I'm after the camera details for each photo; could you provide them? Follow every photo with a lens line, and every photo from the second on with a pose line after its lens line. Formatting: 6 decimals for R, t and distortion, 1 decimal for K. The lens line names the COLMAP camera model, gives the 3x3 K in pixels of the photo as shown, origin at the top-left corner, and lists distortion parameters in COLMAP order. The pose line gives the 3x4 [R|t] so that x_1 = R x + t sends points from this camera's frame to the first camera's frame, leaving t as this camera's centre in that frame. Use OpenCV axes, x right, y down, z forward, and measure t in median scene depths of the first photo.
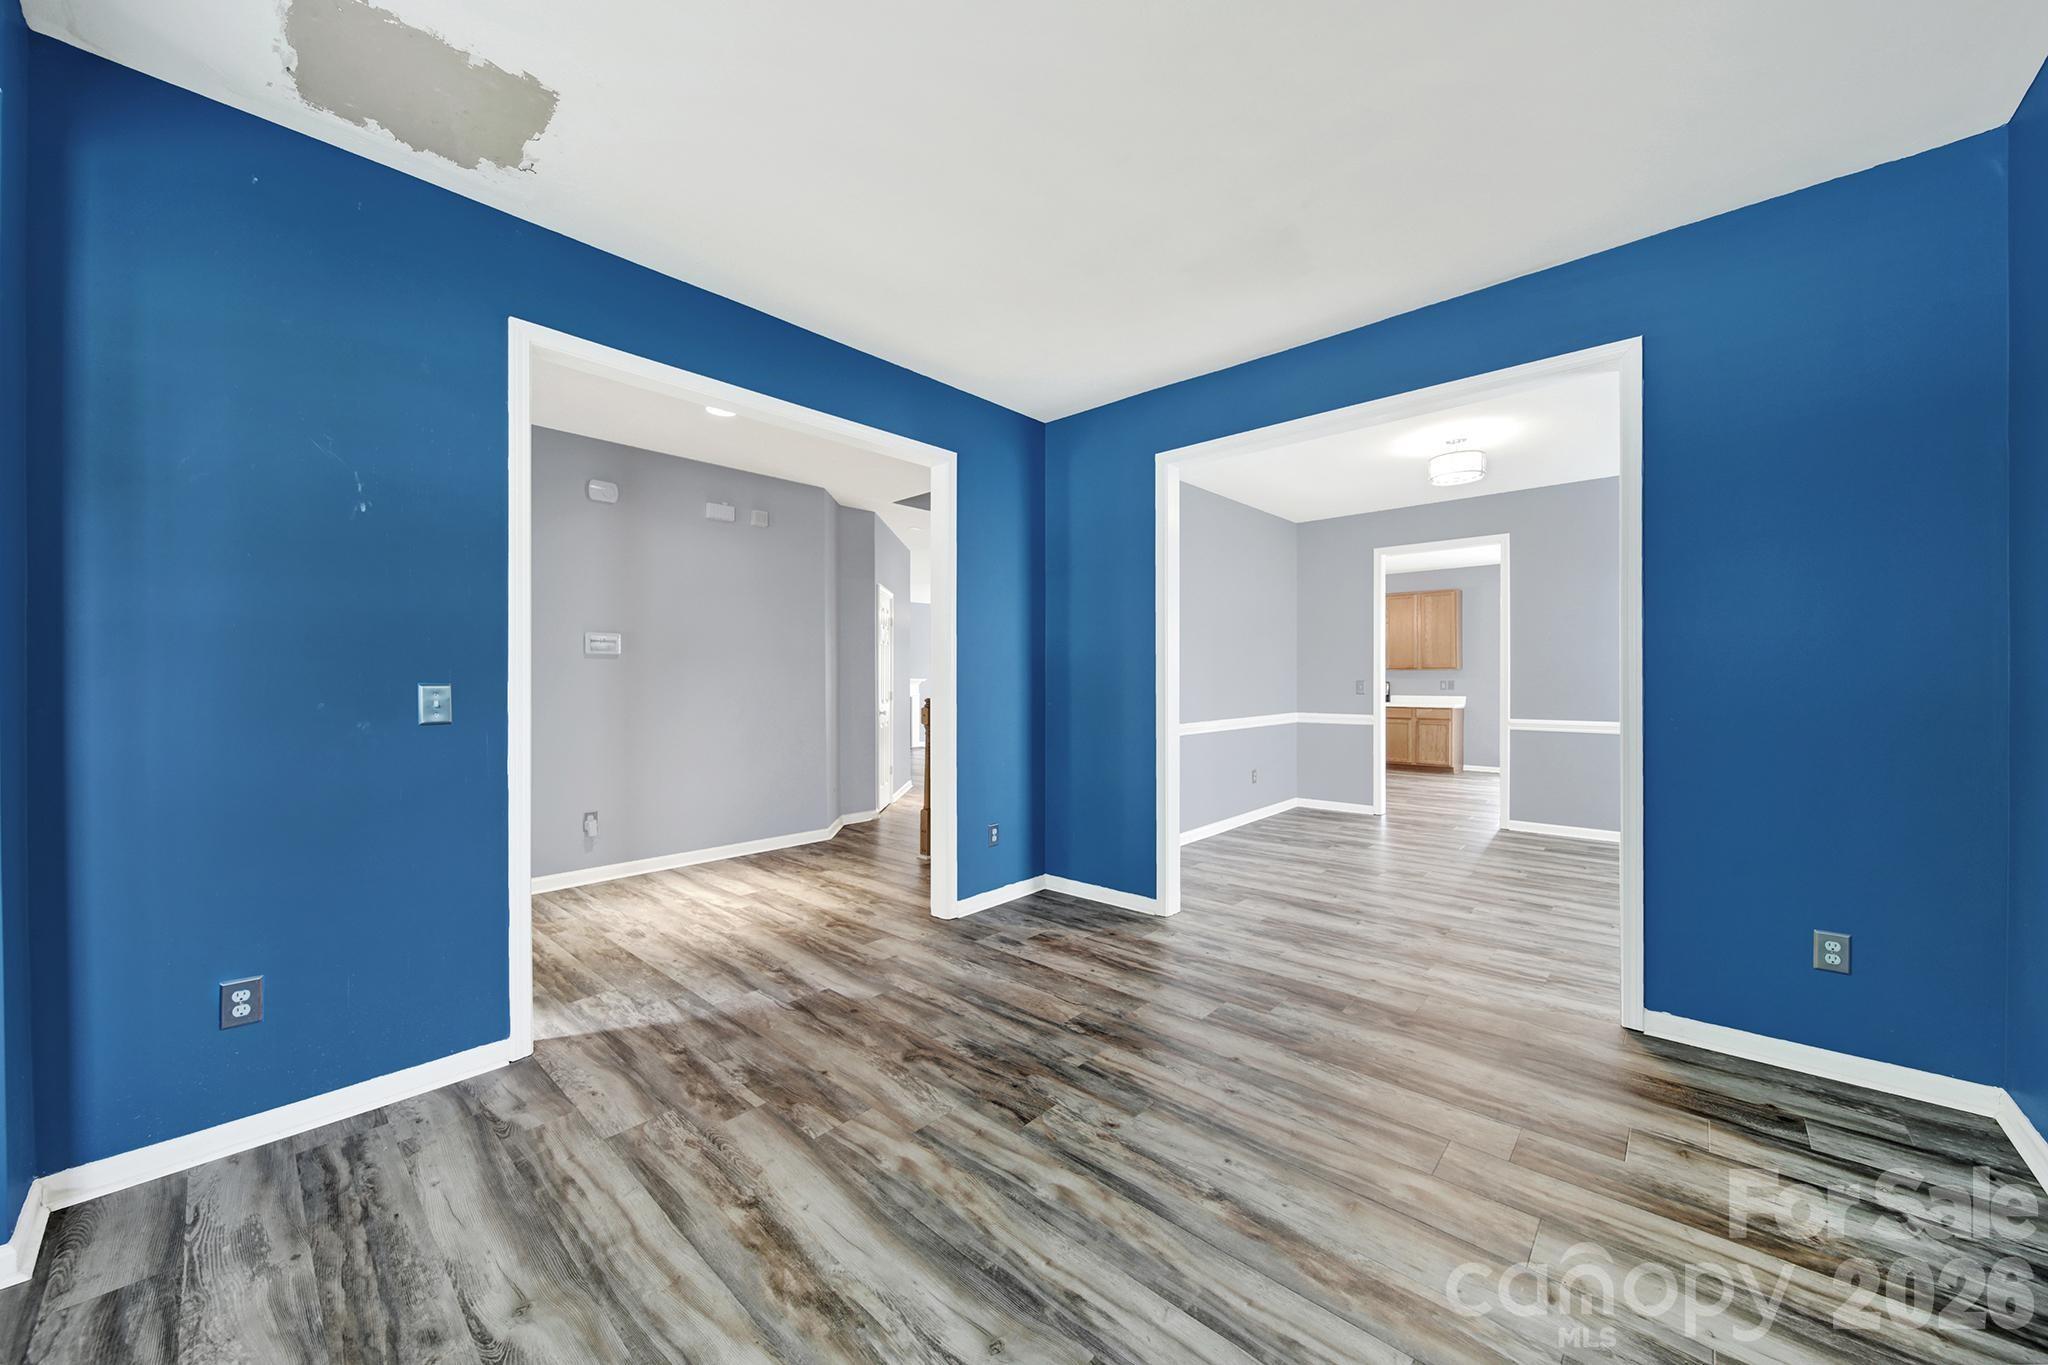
lens RADIAL K [[738.6, 0, 1029.2], [0, 738.6, 685.4], [0, 0, 1]] dist [0.000259, -0.000308]
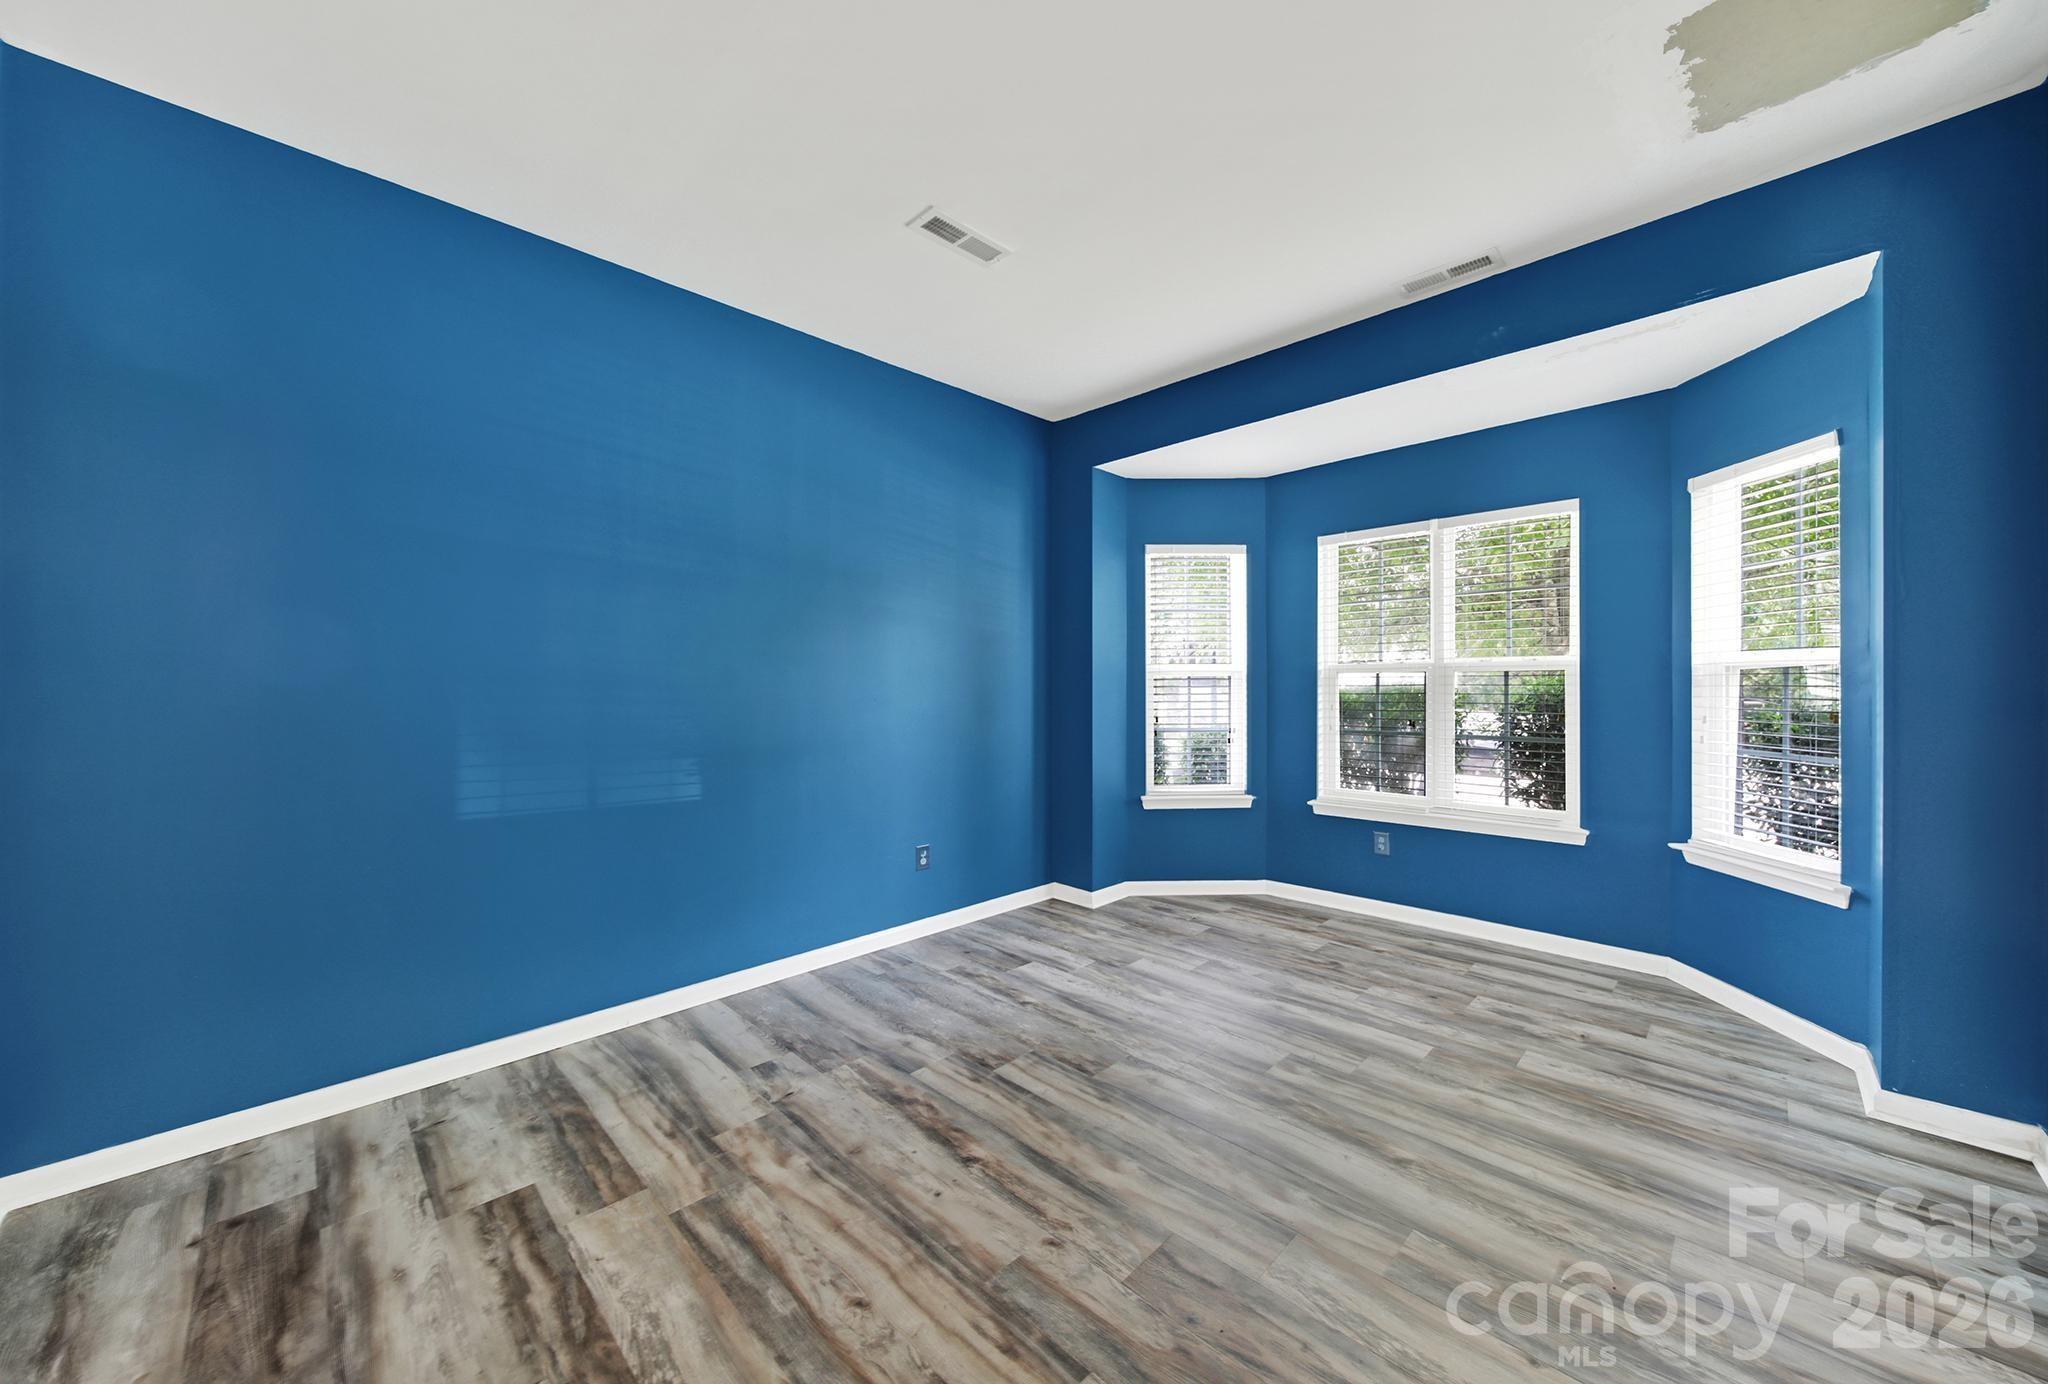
lens RADIAL K [[728.4, 0, 1022.1], [0, 728.4, 687.8], [0, 0, 1]] dist [-0.008142, 0.000229]
pose [[-0.997793, 0.012617, 0.065188, 0.084903], [0.013024, 0.999898, 0.005830, -0.006688], [-0.065108, 0.006667, -0.997856, 1.755037]]
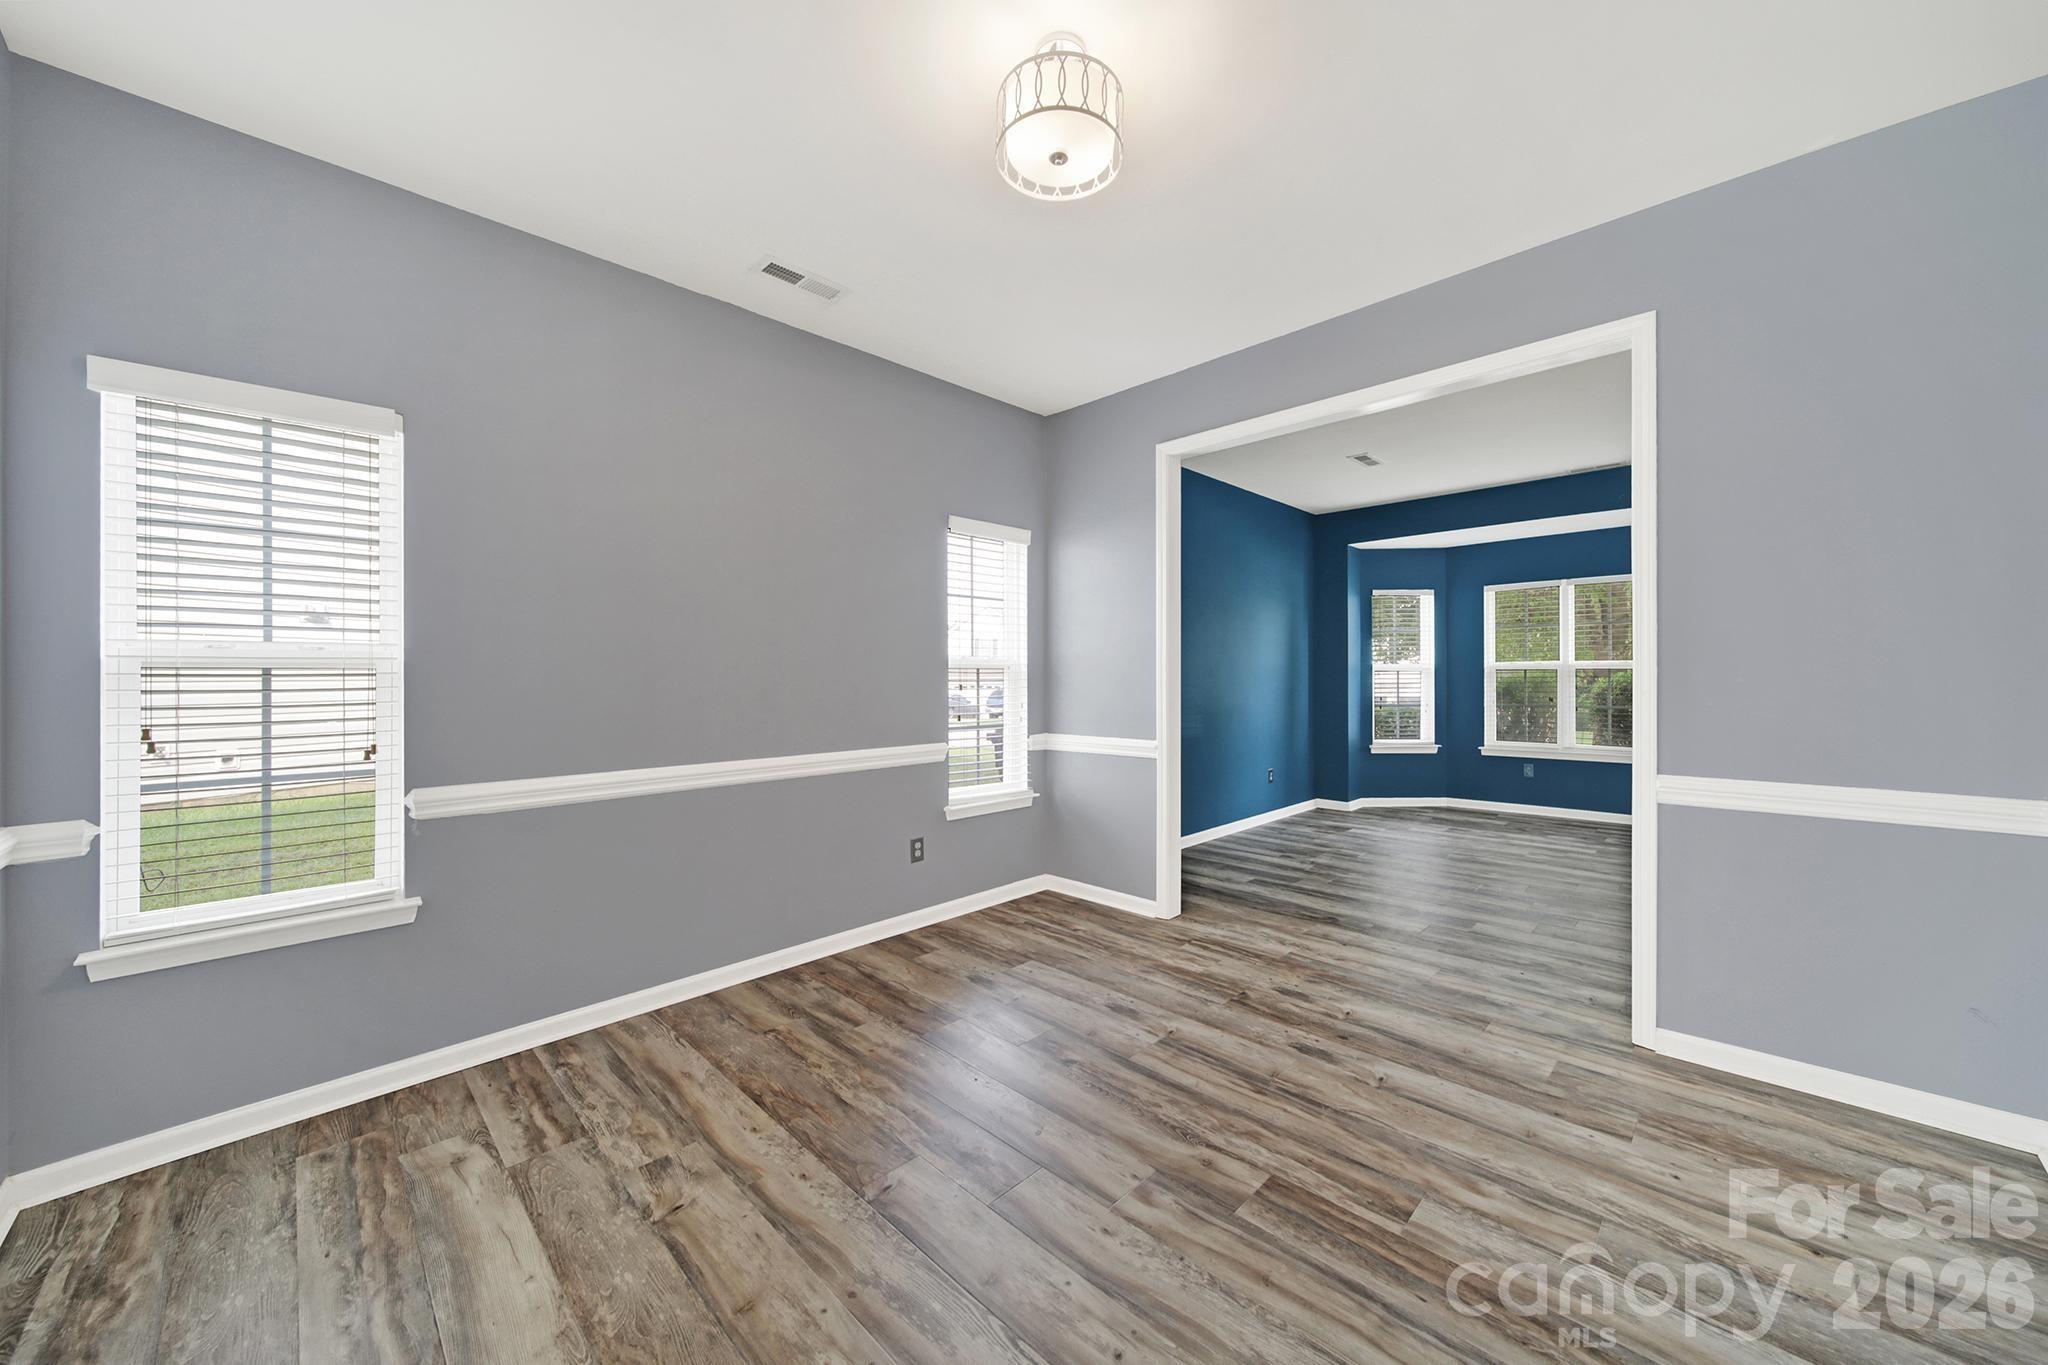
lens RADIAL K [[738.6, 0, 1018.0], [0, 738.6, 682.7], [0, 0, 1]] dist [0.000259, -0.000308]
pose [[-0.998044, 0.011670, 0.061415, 1.317534], [0.012419, 0.999853, 0.011831, -0.031422], [-0.061268, 0.012571, -0.998042, 3.183481]]
